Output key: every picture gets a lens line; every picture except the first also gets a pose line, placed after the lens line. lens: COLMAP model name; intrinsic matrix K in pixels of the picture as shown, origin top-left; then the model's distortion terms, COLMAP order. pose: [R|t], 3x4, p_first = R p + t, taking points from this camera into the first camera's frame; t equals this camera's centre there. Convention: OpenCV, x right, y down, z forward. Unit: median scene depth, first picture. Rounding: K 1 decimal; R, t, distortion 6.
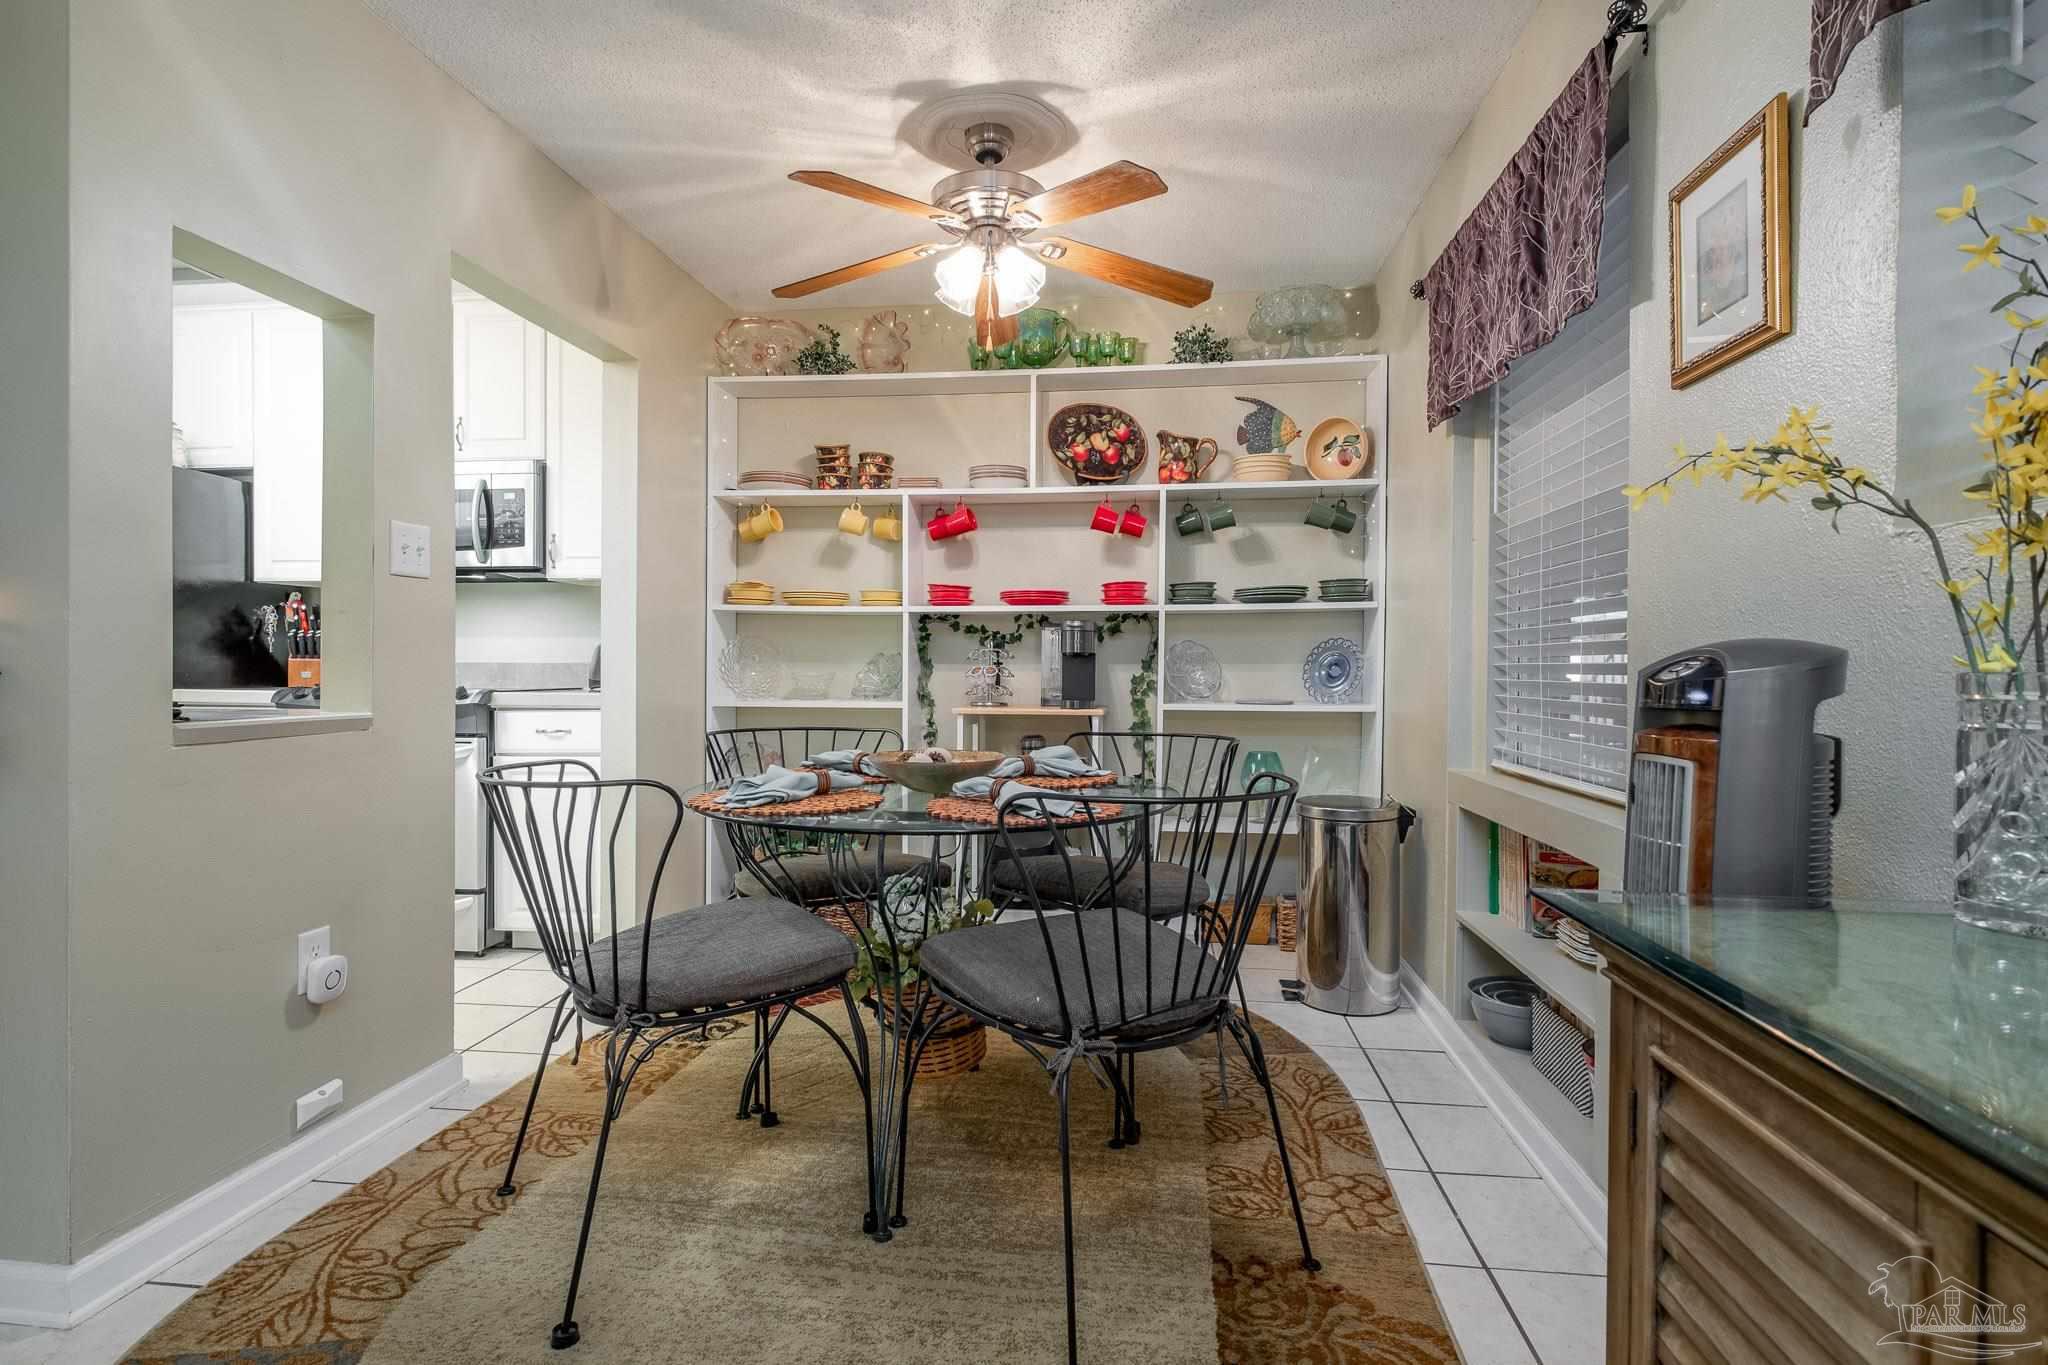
lens RADIAL K [[1016.7, 0, 1027.7], [0, 1016.7, 671.9], [0, 0, 1]] dist [-0.002183, 0.000968]
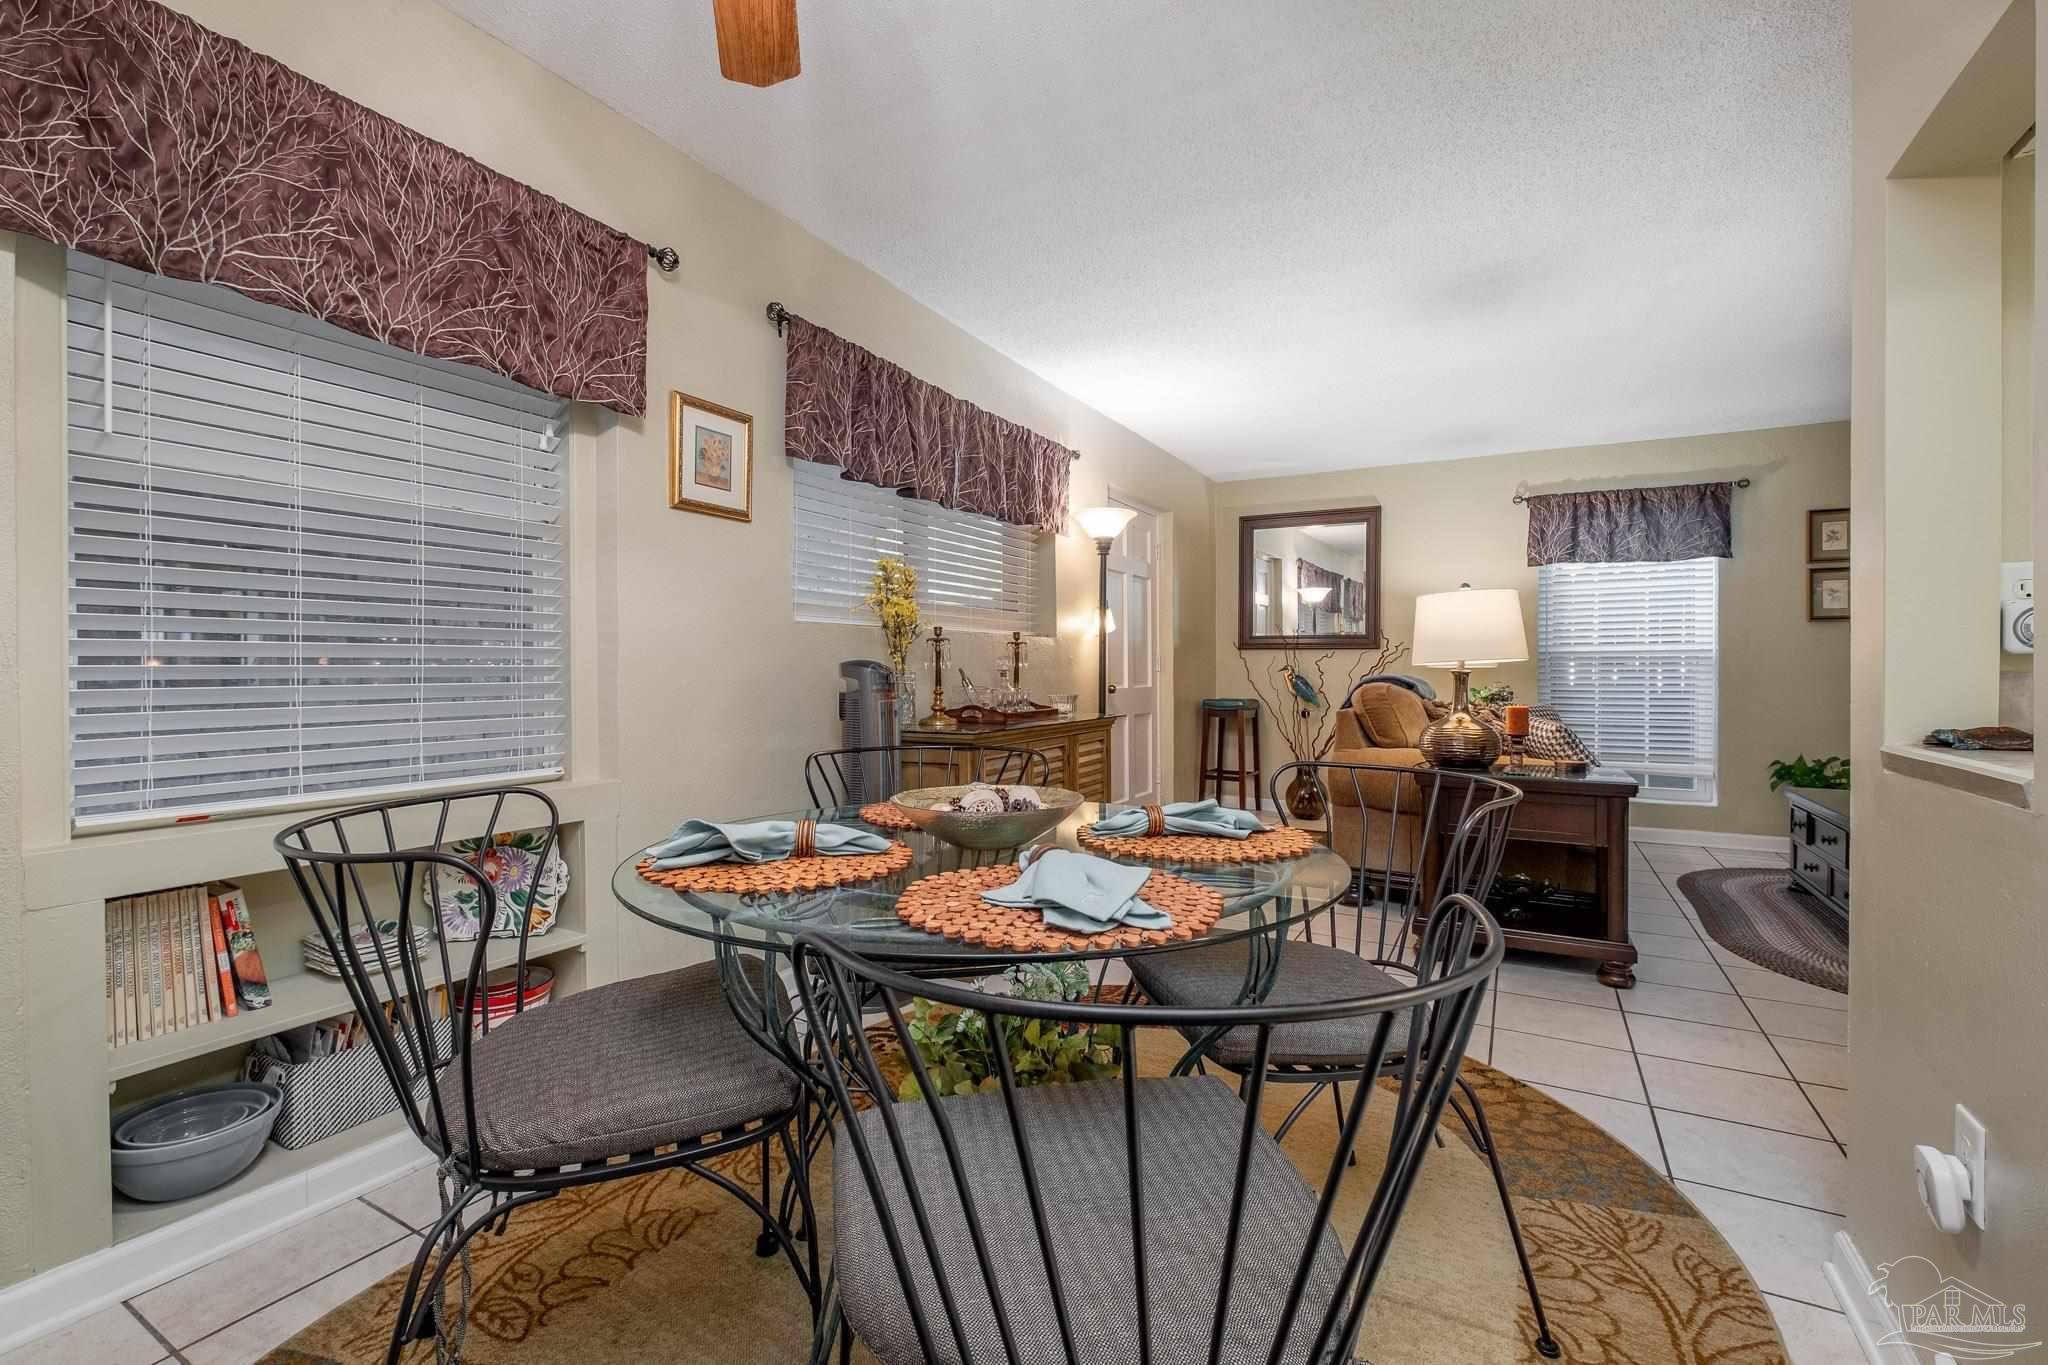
lens RADIAL K [[884.2, 0, 1019.3], [0, 884.2, 671.0], [0, 0, 1]] dist [0.003619, -0.005218]
pose [[-0.919976, -0.006907, 0.391914, -0.204086], [-0.002733, 0.999933, 0.011208, -0.008972], [-0.391966, 0.009240, -0.919933, 0.910068]]
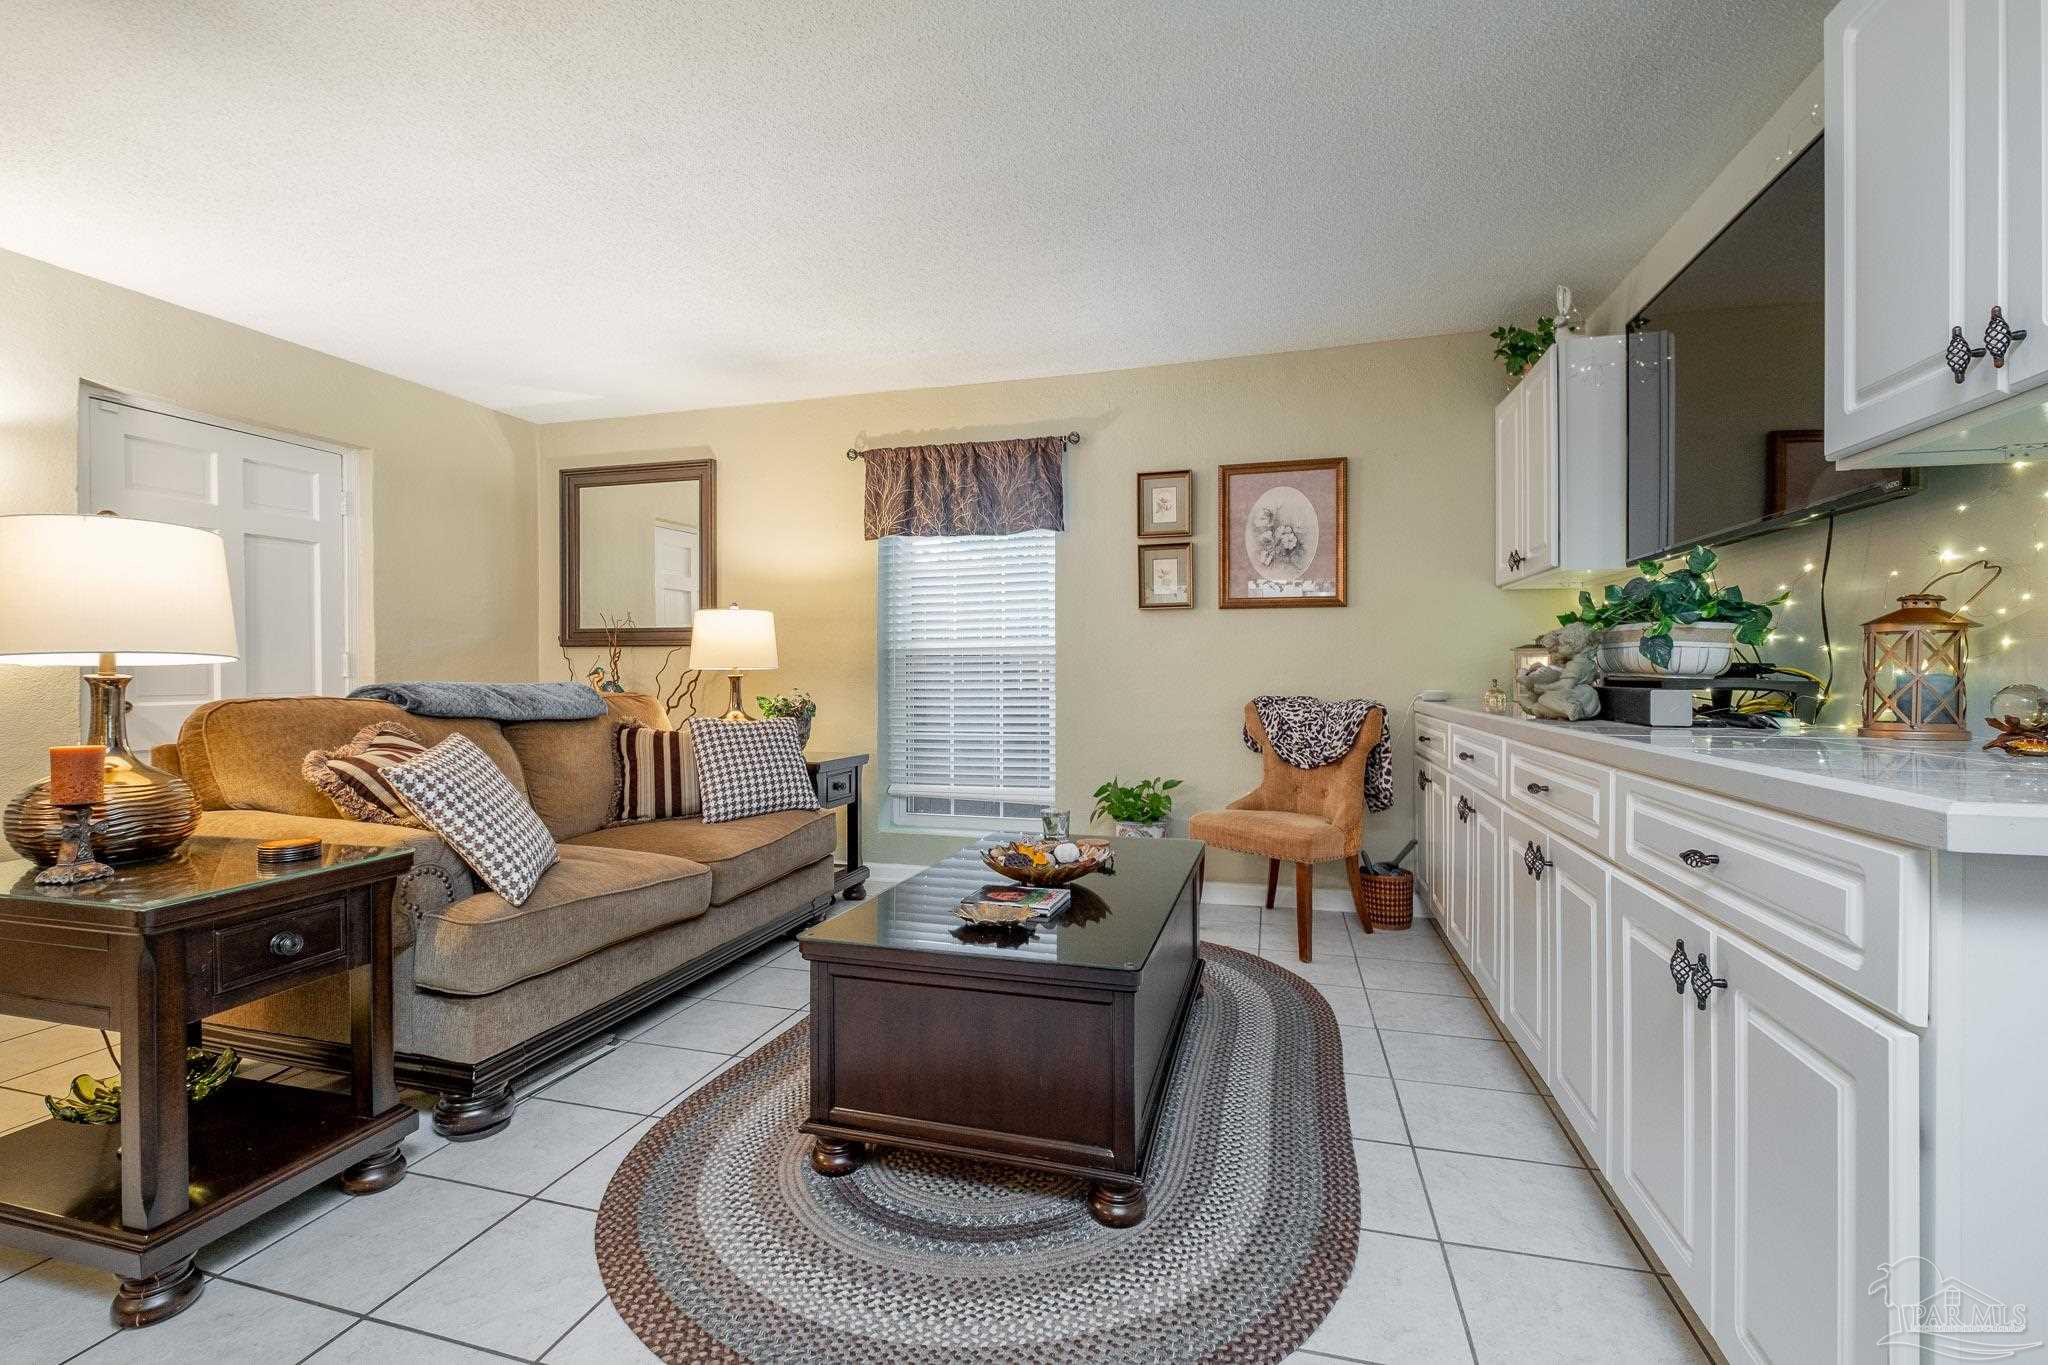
lens RADIAL K [[884.2, 0, 1019.3], [0, 884.2, 671.0], [0, 0, 1]] dist [0.003619, -0.005218]
pose [[-0.986123, 0.000374, 0.166016, -0.802094], [0.001658, 0.999970, 0.007596, -0.006722], [-0.166008, 0.007766, -0.986094, 0.317746]]
